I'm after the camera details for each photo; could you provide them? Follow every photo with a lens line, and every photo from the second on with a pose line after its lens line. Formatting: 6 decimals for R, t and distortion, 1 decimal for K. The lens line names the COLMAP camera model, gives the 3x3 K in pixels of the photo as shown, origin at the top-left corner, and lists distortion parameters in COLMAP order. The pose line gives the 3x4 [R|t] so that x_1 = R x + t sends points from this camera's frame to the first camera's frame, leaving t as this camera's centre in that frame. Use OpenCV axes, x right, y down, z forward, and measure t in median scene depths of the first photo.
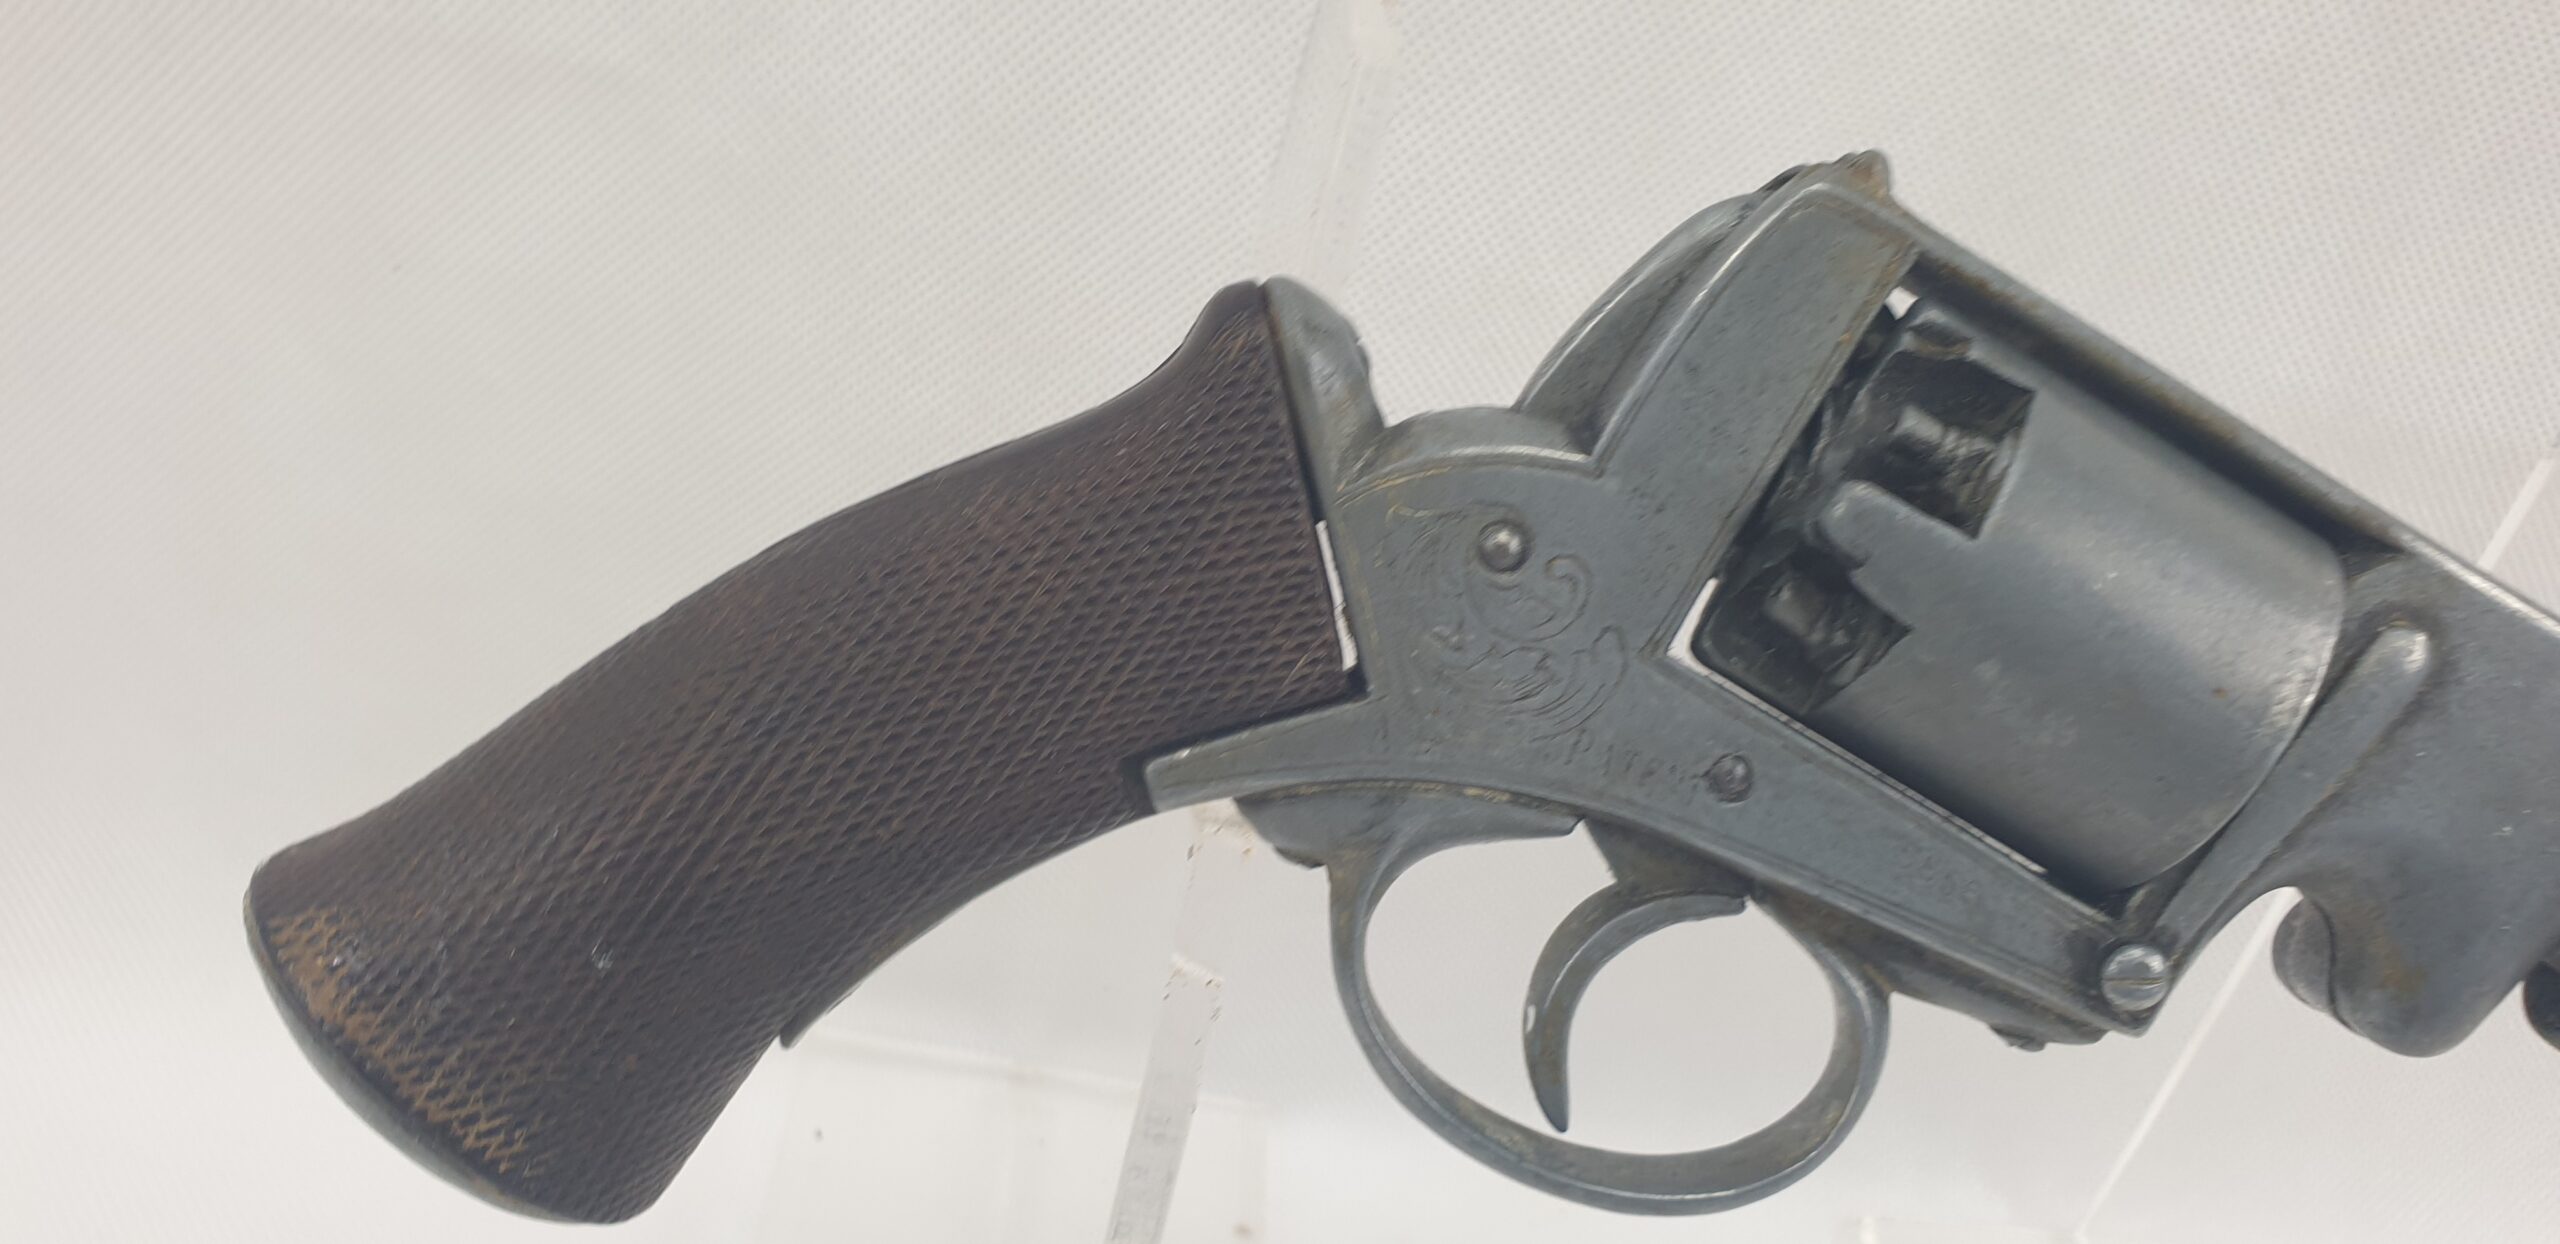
lens RADIAL K [[1946.7, 0, 1322.9], [0, 1946.7, 674.2], [0, 0, 1]] dist [0.121672, -0.331161]
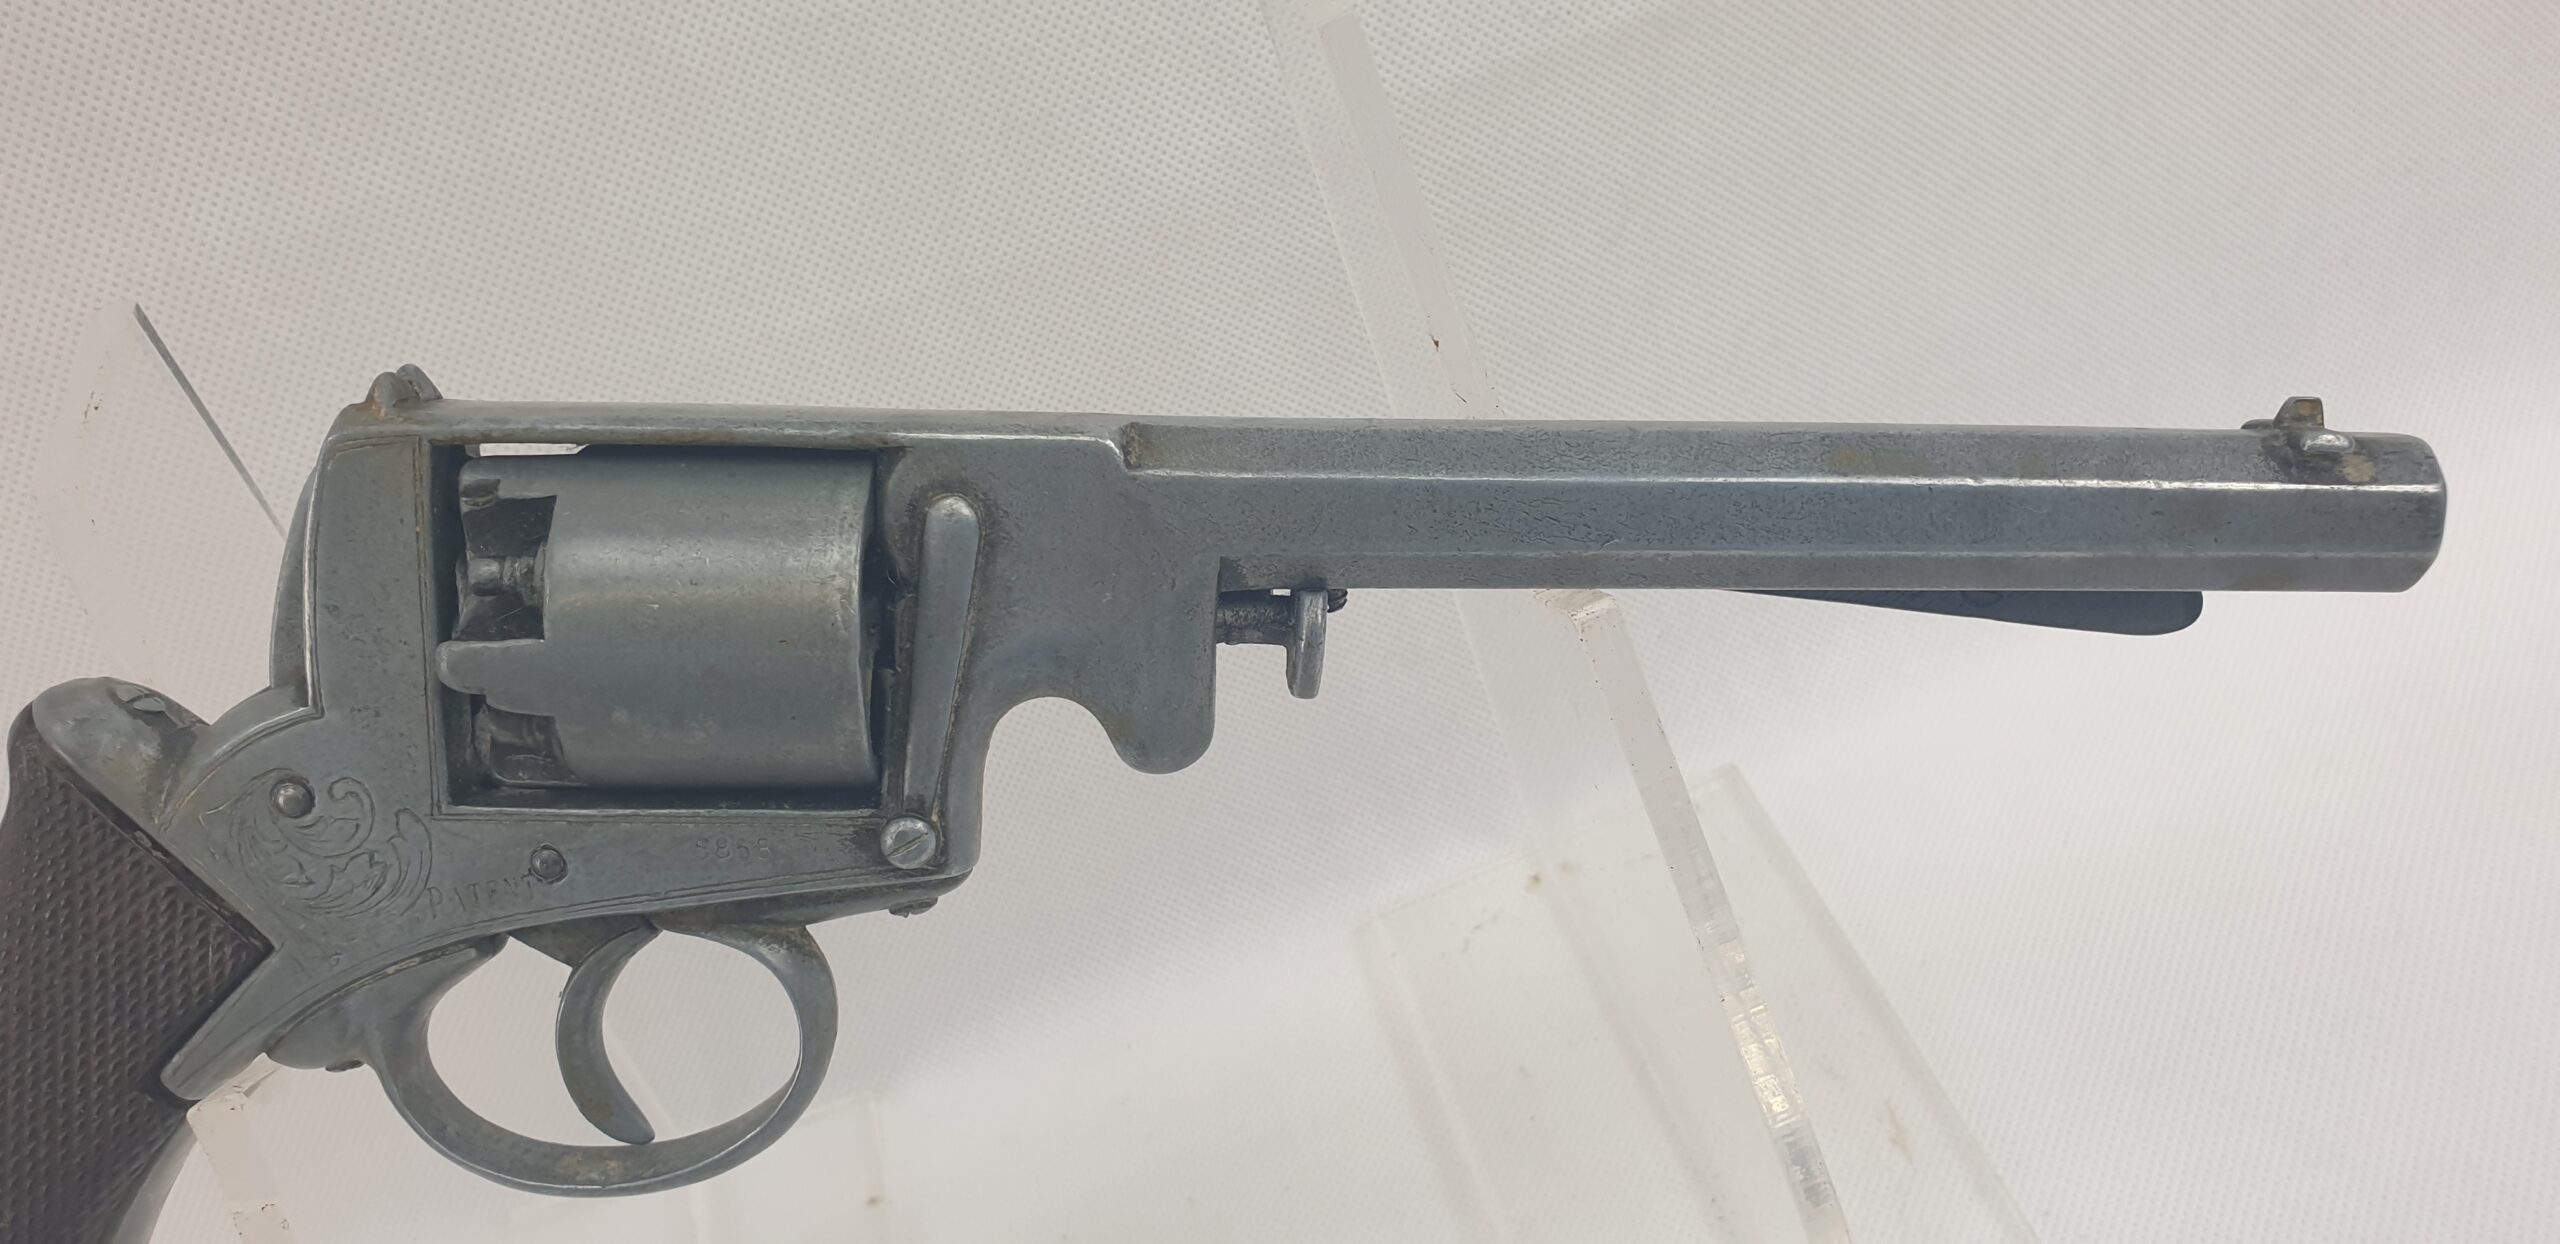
lens RADIAL K [[1904.3, 0, 1293.2], [0, 1904.3, 656.0], [0, 0, 1]] dist [0.066151, -0.168393]
pose [[0.869128, -0.491458, -0.055544, 0.767596], [0.494084, 0.867814, 0.052717, 0.109208], [0.022294, -0.073261, 0.997064, -0.209454]]
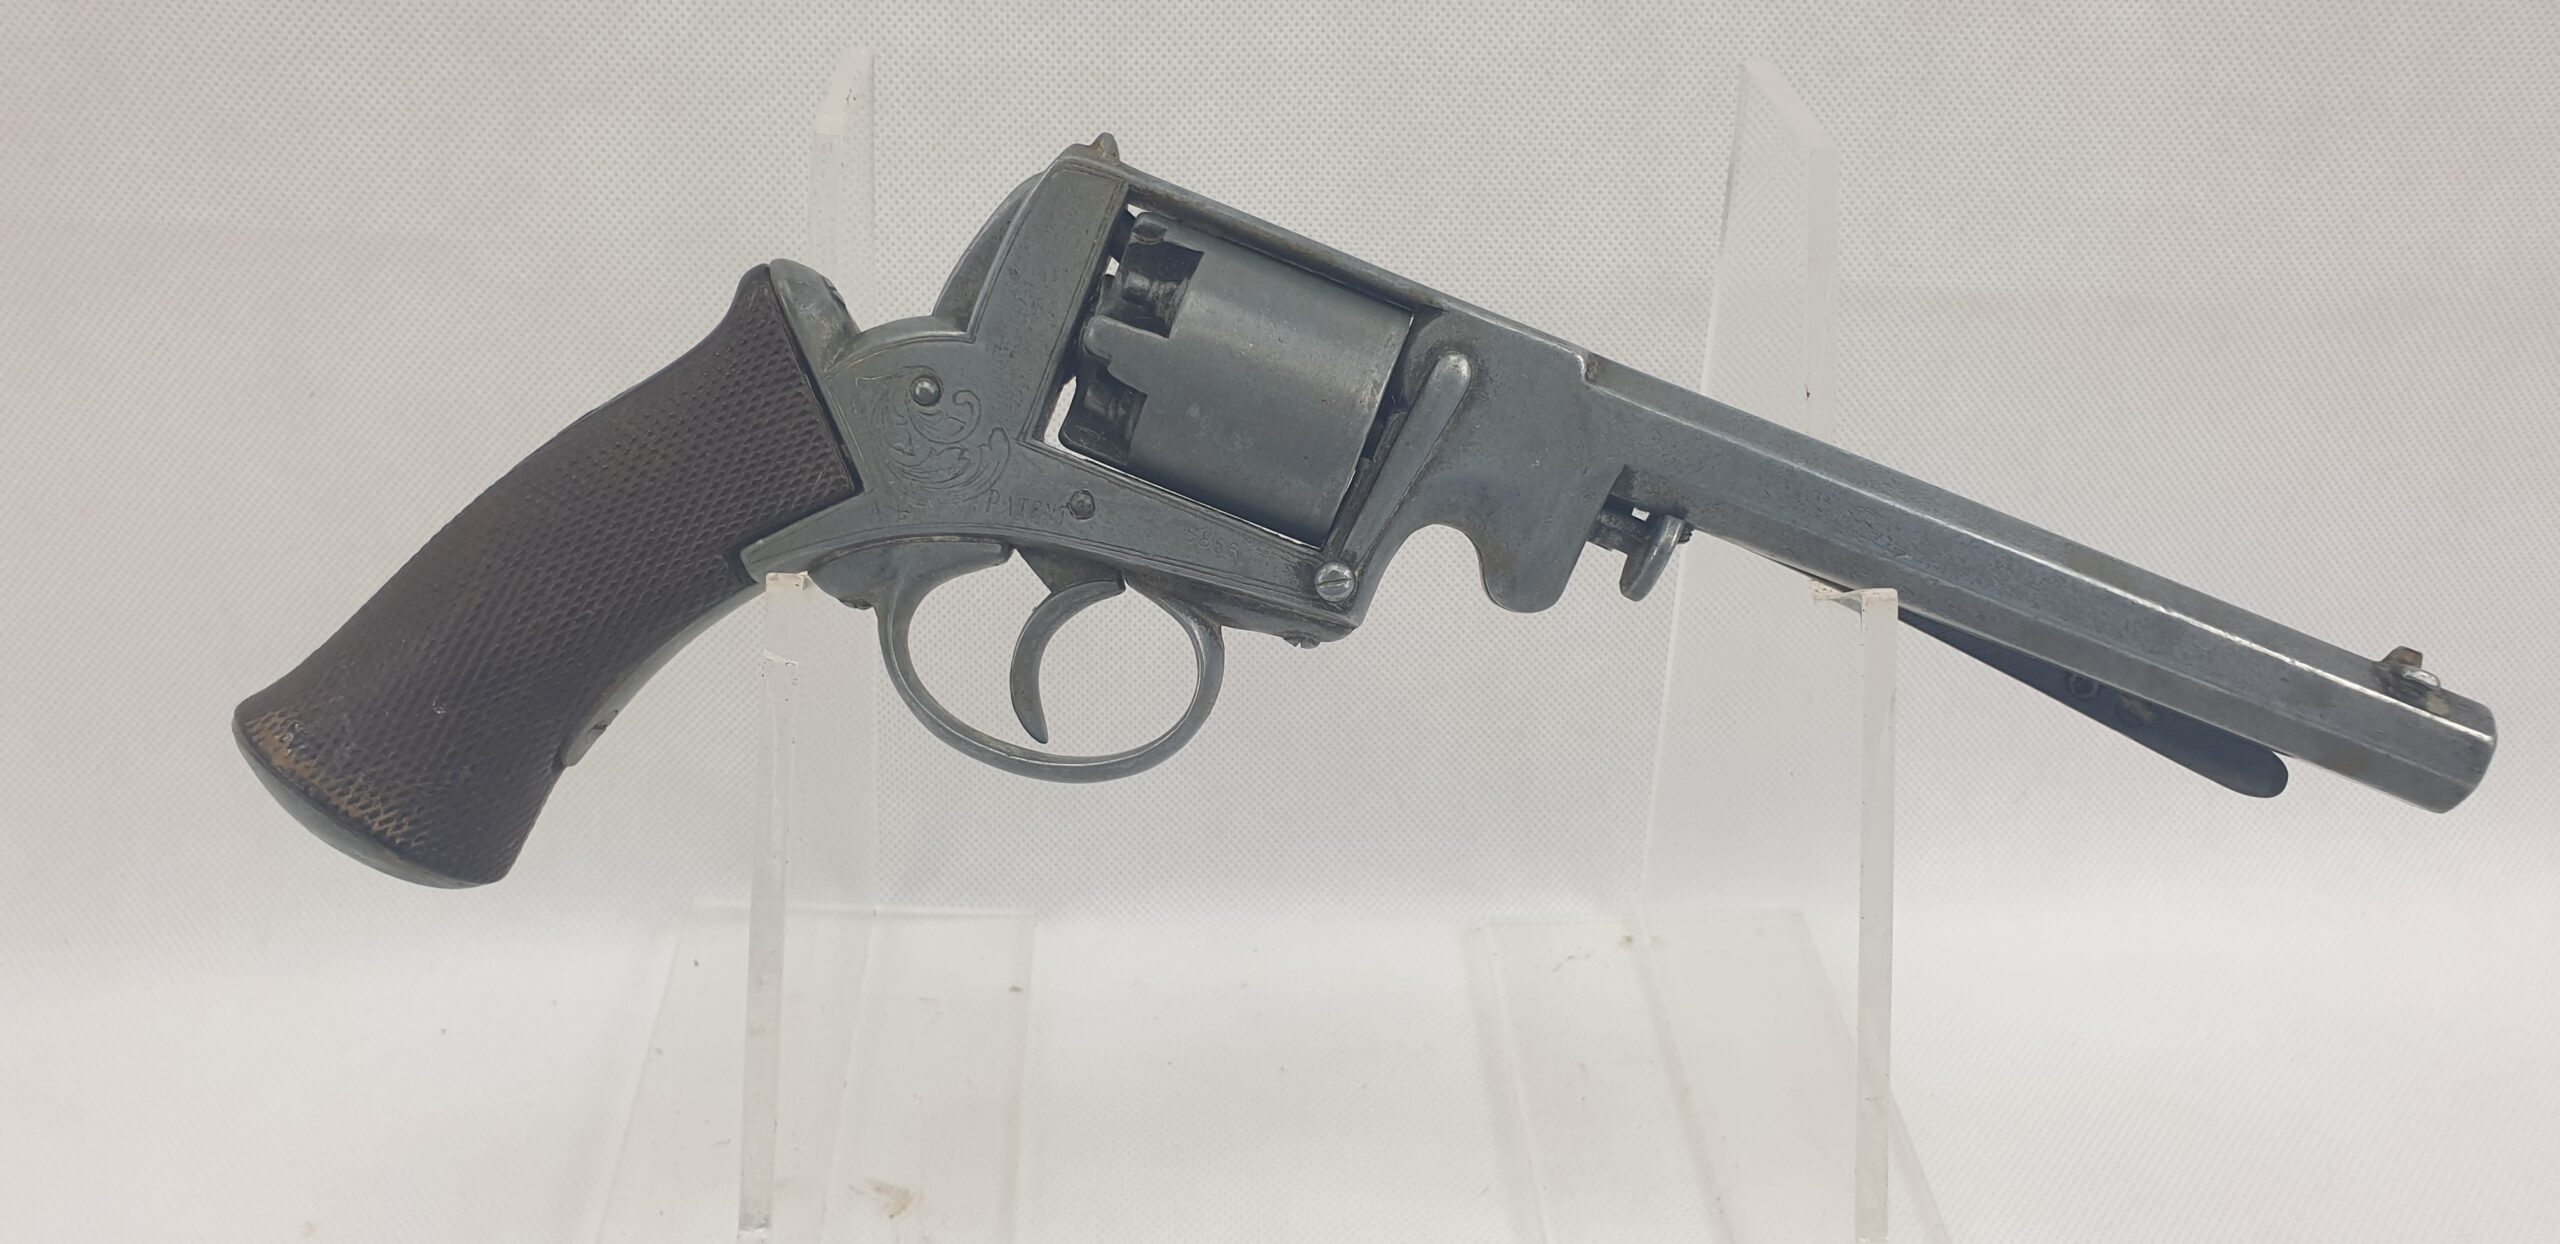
lens RADIAL K [[1904.3, 0, 1293.2], [0, 1904.3, 656.0], [0, 0, 1]] dist [0.066151, -0.168393]
pose [[0.987199, -0.158972, -0.012861, 0.394746], [0.157642, 0.984816, -0.072705, 0.336062], [0.024223, 0.069747, 0.997271, -0.646045]]
